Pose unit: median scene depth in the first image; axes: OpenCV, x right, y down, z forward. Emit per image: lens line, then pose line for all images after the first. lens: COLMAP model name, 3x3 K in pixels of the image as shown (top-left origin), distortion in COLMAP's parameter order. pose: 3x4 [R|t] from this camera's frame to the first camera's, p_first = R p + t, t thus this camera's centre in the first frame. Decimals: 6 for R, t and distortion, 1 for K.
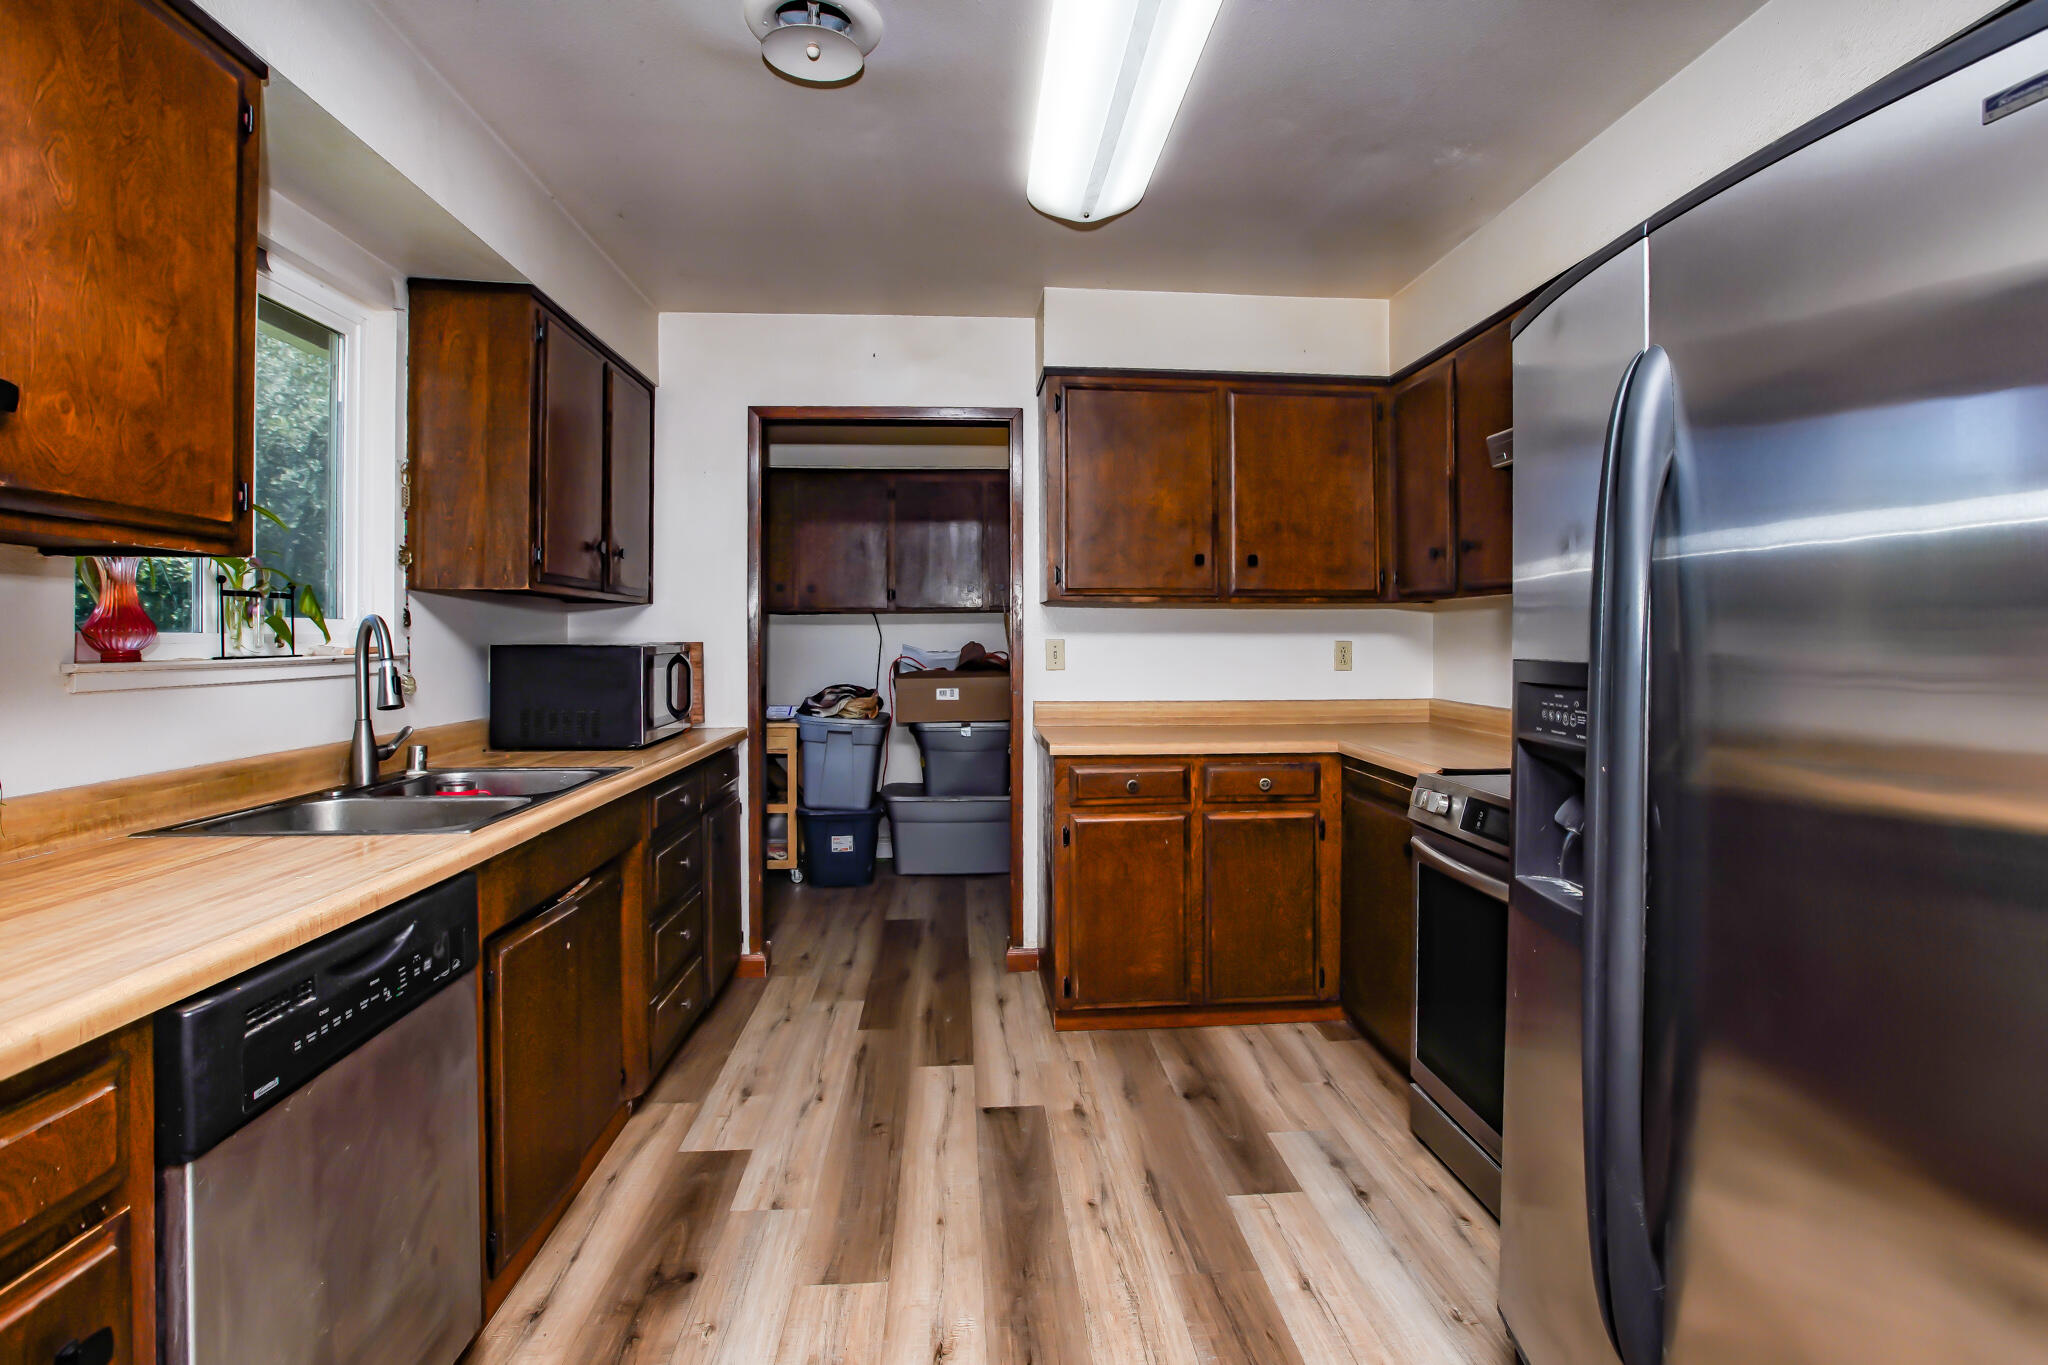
lens RADIAL K [[958.5, 0, 1033.4], [0, 958.5, 634.7], [0, 0, 1]] dist [-0.055119, 0.020768]
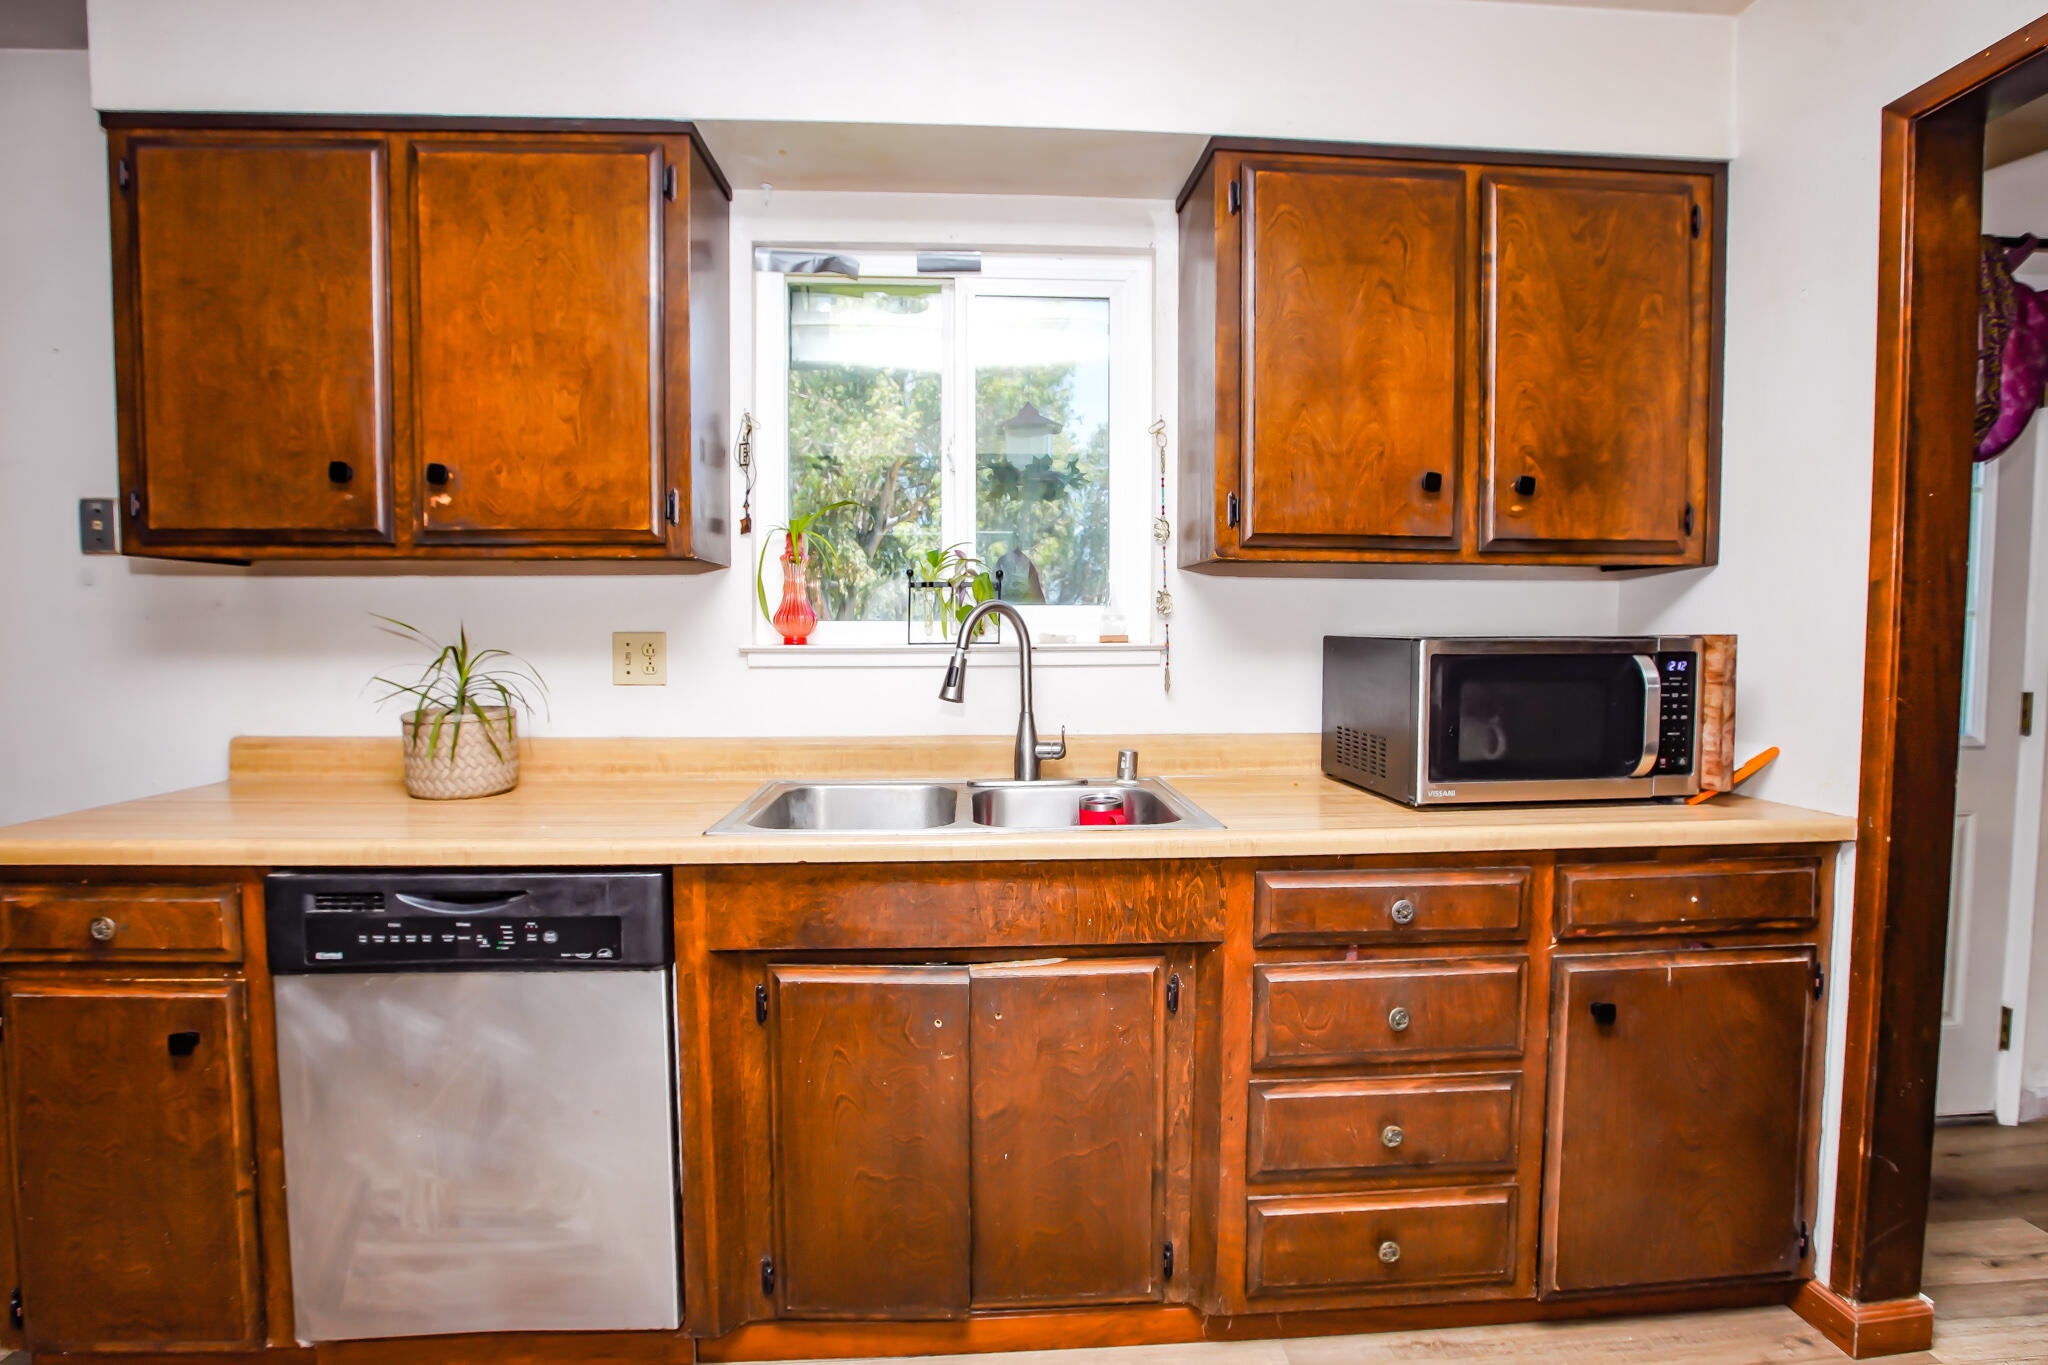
lens RADIAL K [[979.3, 0, 1024.0], [0, 979.3, 682.5], [0, 0, 1]] dist [-0.040252, 0.010365]
pose [[-0.009922, 0.057383, -0.998303, 0.212526], [0.003494, 0.998348, 0.057351, 0.003090], [0.999945, -0.002919, -0.010106, 0.783190]]
